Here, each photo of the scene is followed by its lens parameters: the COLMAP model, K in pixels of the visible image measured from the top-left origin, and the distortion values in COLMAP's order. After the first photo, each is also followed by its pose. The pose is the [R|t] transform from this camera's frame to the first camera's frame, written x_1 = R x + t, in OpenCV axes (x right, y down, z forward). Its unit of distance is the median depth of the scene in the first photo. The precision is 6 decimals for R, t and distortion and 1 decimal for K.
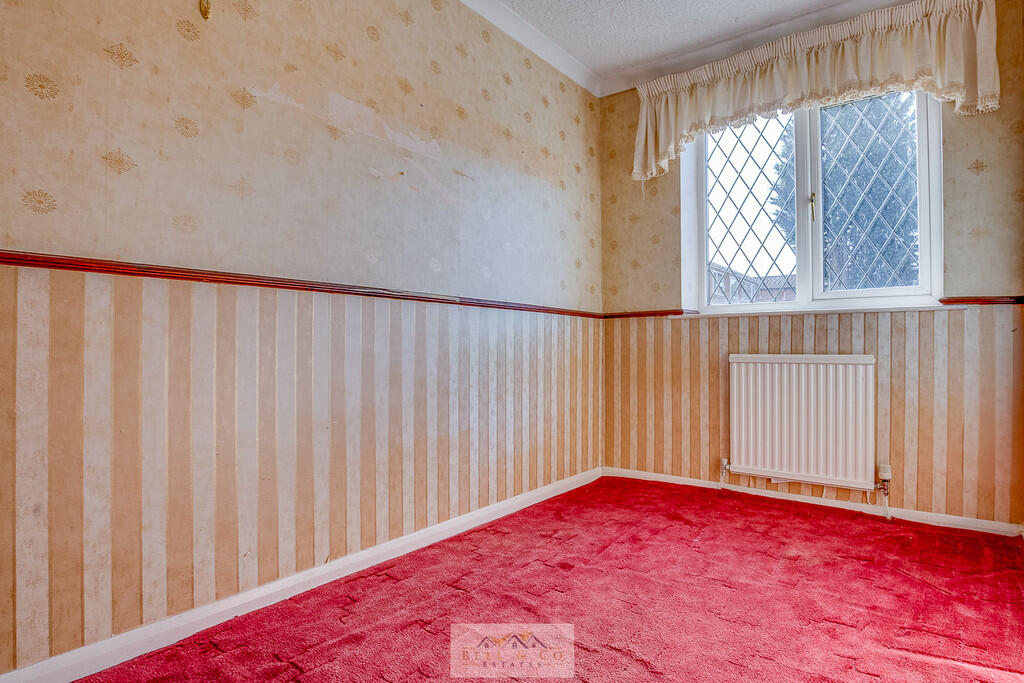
lens RADIAL K [[495.9, 0, 512.0], [0, 495.9, 348.2], [0, 0, 1]] dist [-0.030274, 0.001814]
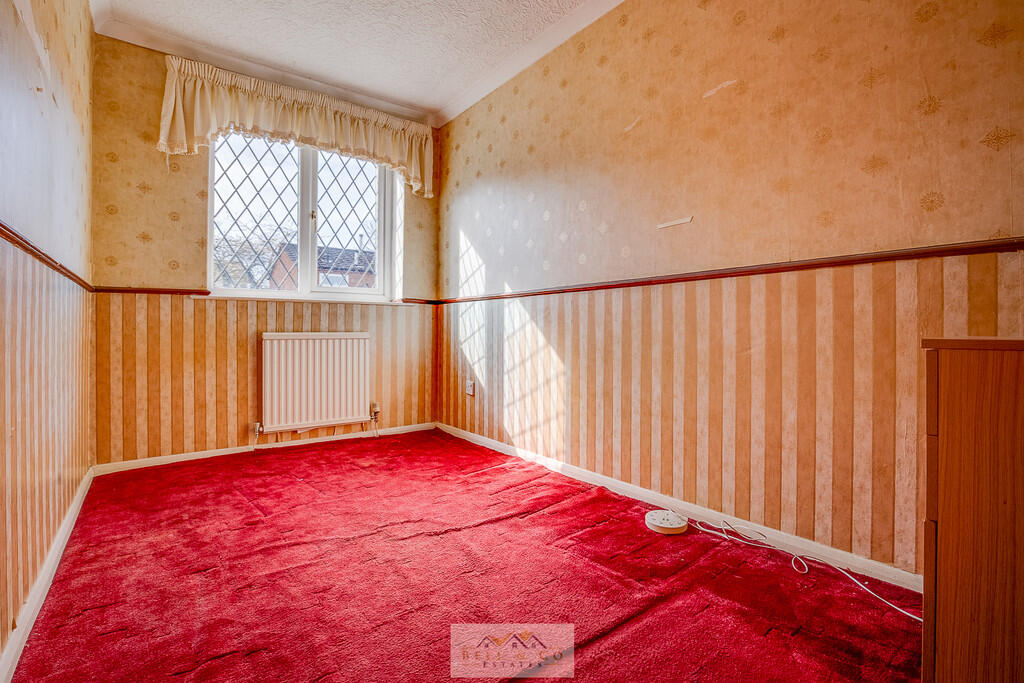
lens RADIAL K [[495.9, 0, 512.3], [0, 495.9, 331.2], [0, 0, 1]] dist [-0.030274, 0.001814]
pose [[0.323149, -0.003735, 0.946341, -0.484549], [-0.004131, 0.999977, 0.005358, 0.000025], [-0.946339, -0.005641, 0.323126, 0.059069]]
